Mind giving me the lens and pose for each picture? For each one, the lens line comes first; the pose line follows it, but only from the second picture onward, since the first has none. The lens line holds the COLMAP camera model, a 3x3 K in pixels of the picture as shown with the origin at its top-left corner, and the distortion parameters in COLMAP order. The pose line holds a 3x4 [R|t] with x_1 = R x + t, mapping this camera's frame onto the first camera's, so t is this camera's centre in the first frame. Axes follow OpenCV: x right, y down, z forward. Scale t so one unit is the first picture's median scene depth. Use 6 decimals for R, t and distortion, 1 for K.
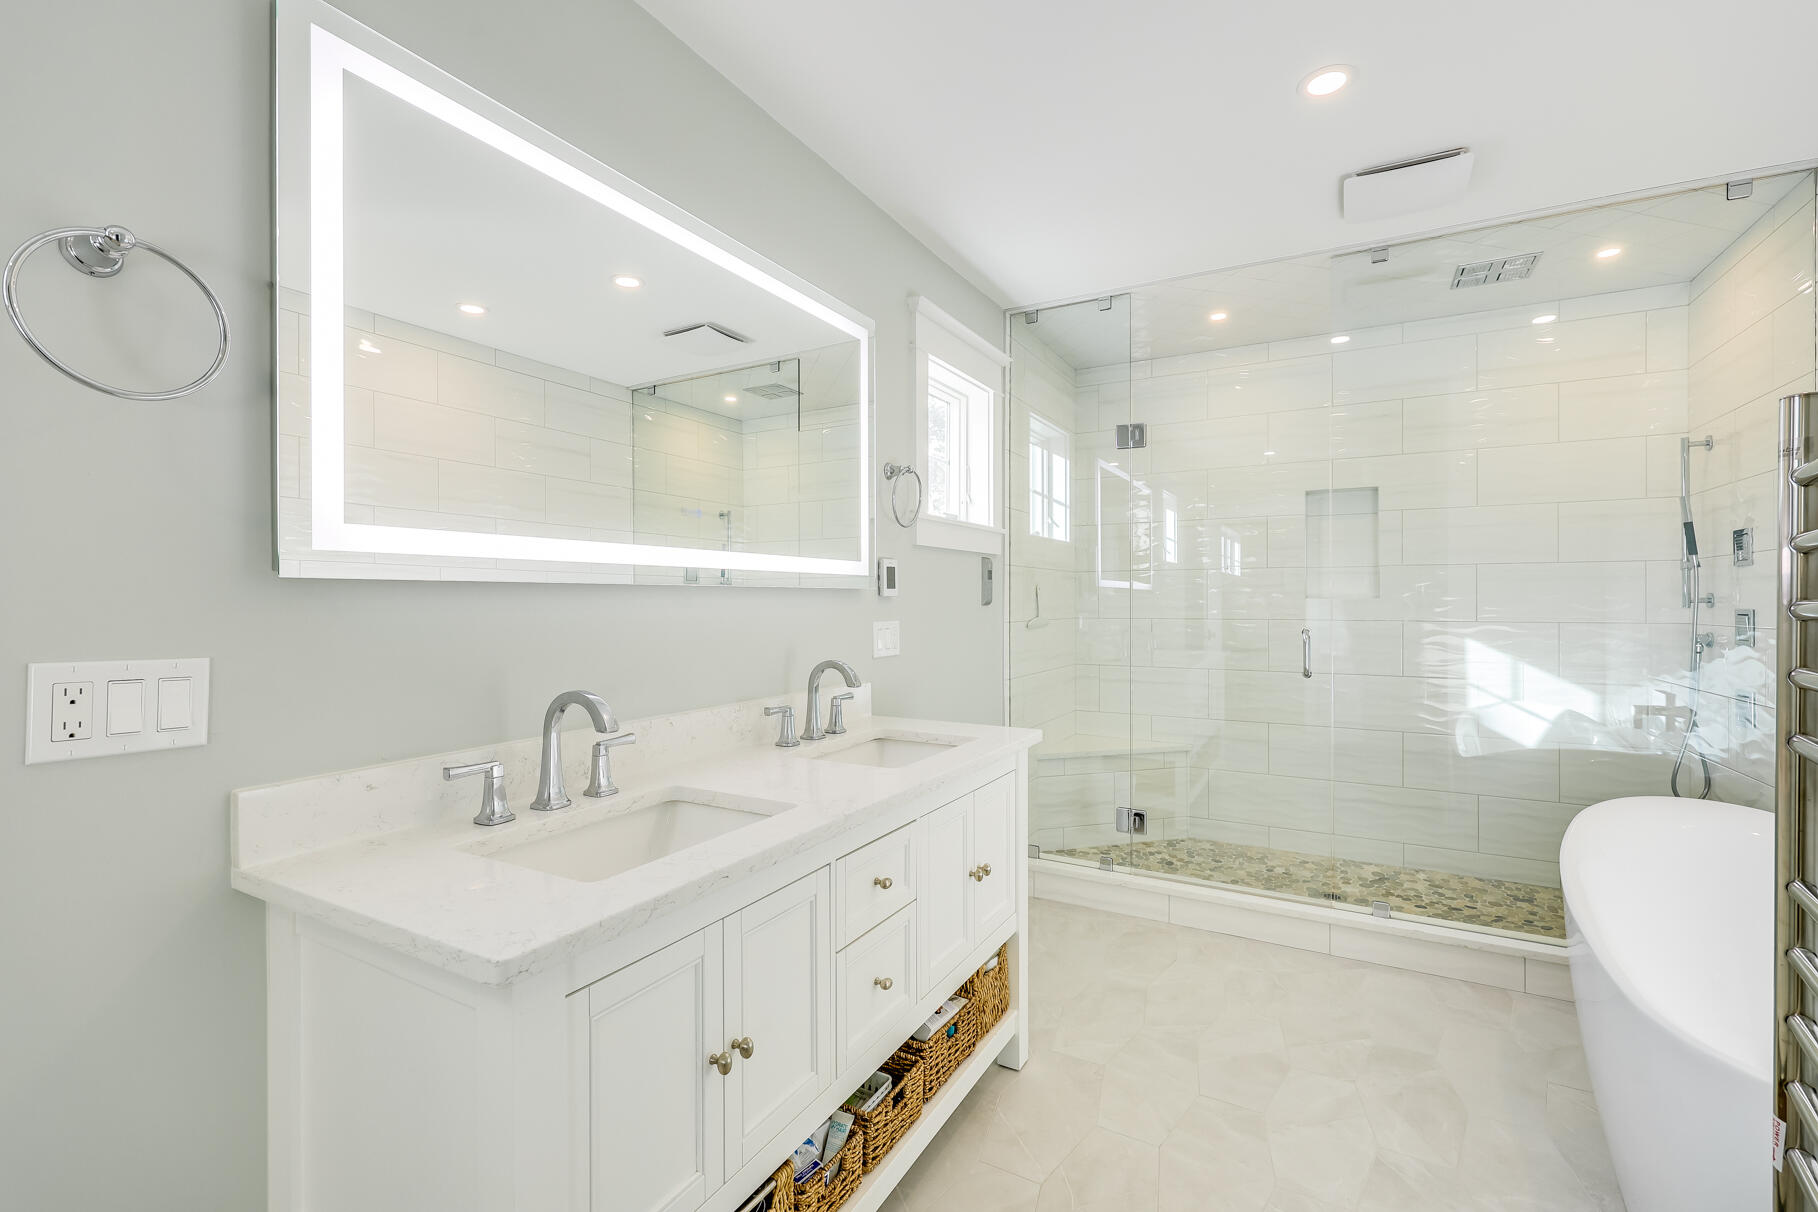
lens RADIAL K [[786.5, 0, 907.6], [0, 786.5, 601.3], [0, 0, 1]] dist [-0.000256, -0.000141]
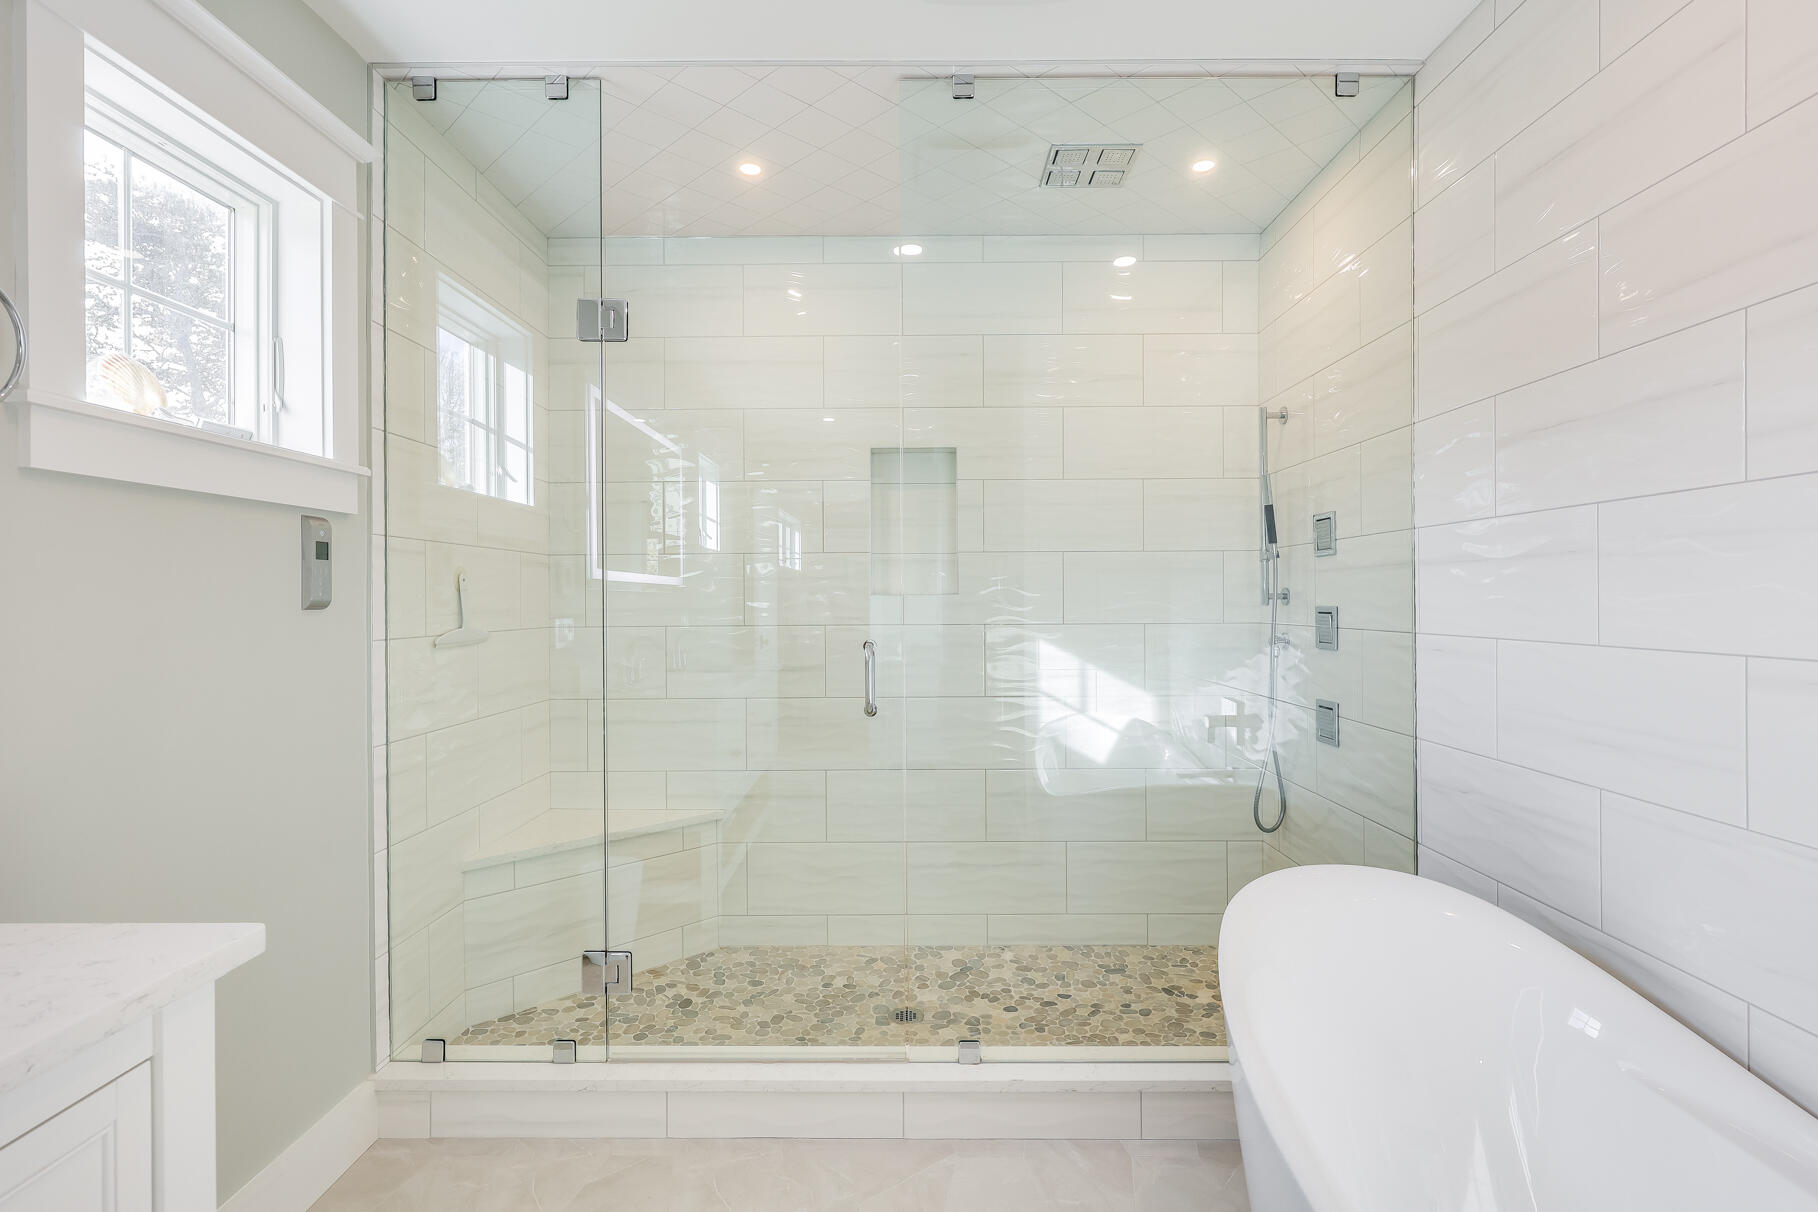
lens RADIAL K [[786.5, 0, 907.6], [0, 786.5, 601.3], [0, 0, 1]] dist [-0.000256, -0.000141]
pose [[0.877030, -0.005437, 0.480405, 0.193502], [0.004846, 0.999985, 0.002471, 0.000095], [-0.480412, 0.000161, 0.877043, 0.360112]]
